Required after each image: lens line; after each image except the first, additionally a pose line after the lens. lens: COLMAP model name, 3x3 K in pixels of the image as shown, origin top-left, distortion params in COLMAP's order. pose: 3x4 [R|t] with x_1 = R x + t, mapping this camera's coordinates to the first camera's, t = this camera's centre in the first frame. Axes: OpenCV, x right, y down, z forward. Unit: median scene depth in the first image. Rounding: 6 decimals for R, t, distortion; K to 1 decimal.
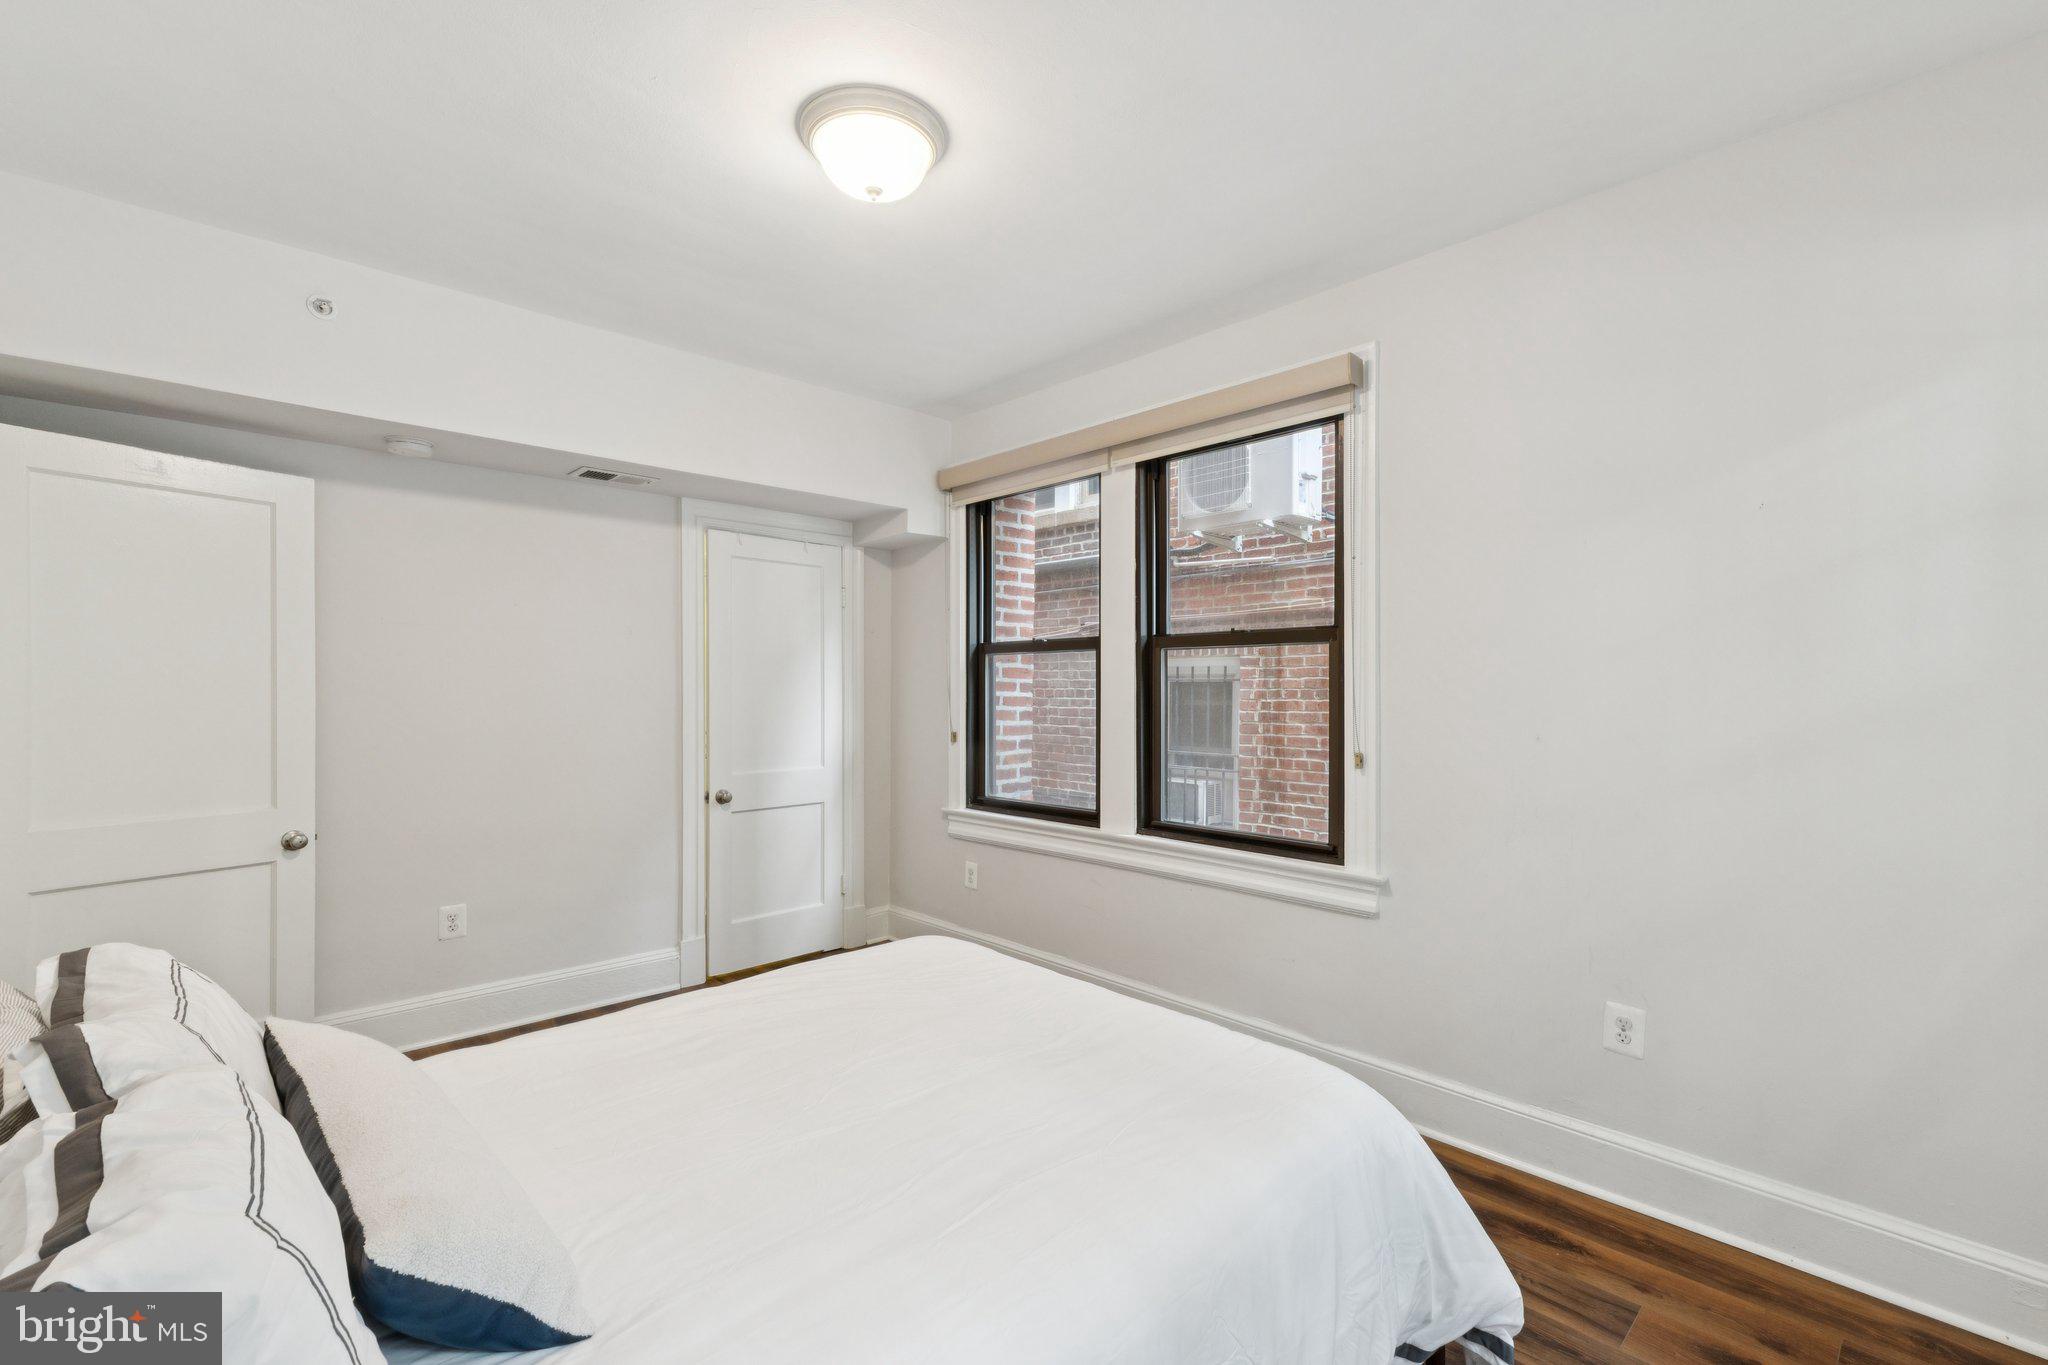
lens RADIAL K [[892.1, 0, 1024.0], [0, 892.1, 699.3], [0, 0, 1]] dist [0.009339, -0.000015]
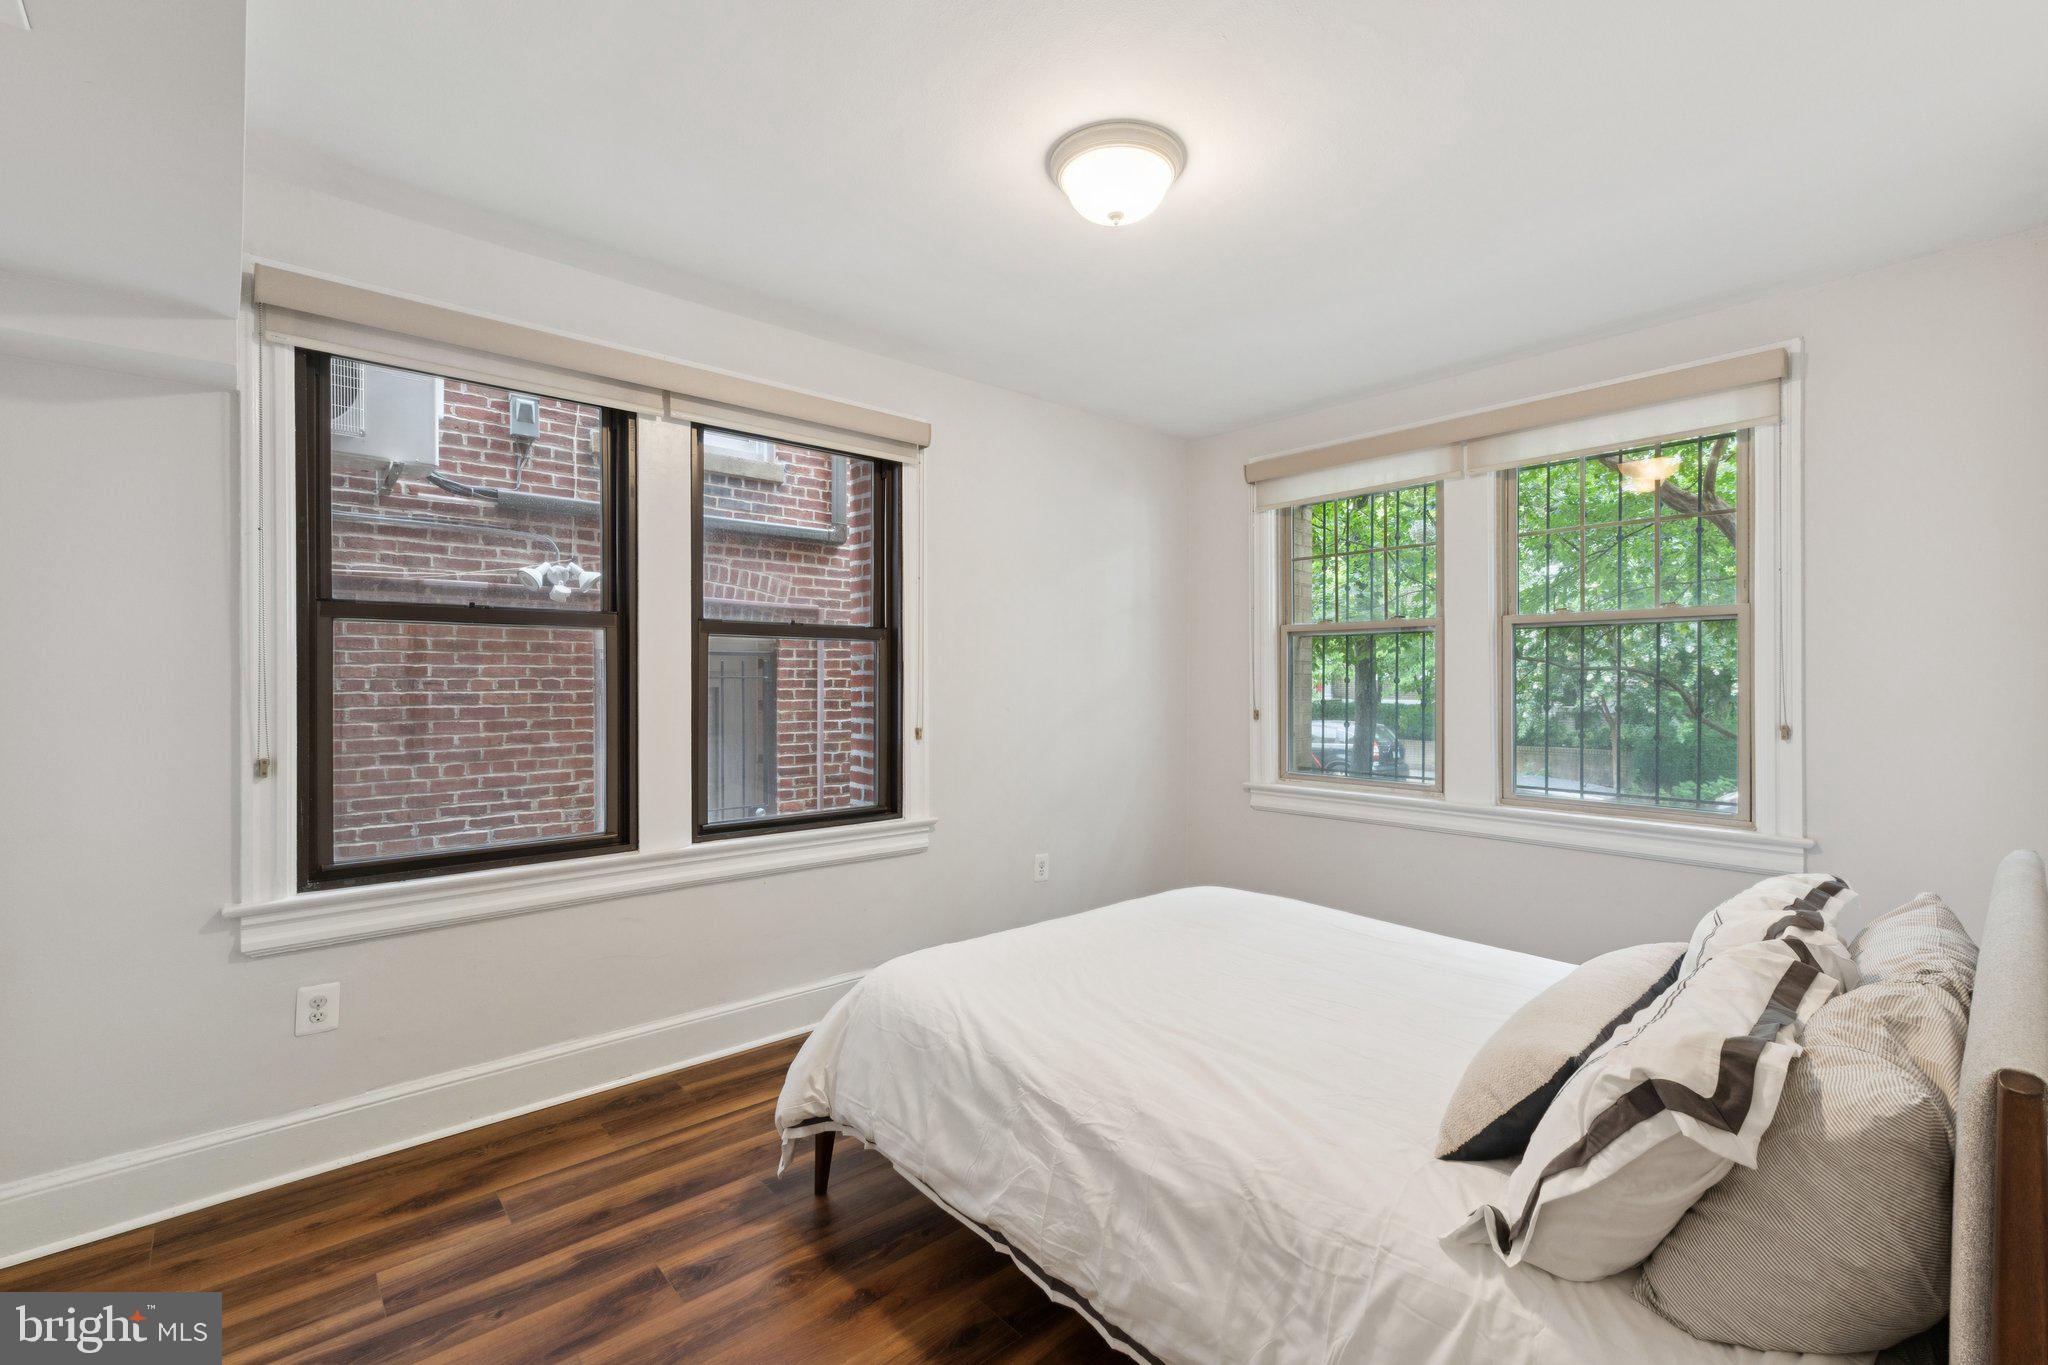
lens RADIAL K [[892.1, 0, 1021.2], [0, 892.1, 677.6], [0, 0, 1]] dist [0.009339, -0.000015]
pose [[0.020167, 0.004119, 0.999788, -0.607604], [0.010275, 0.999938, -0.004327, -0.003944], [-0.999744, 0.010360, 0.020123, 0.537899]]
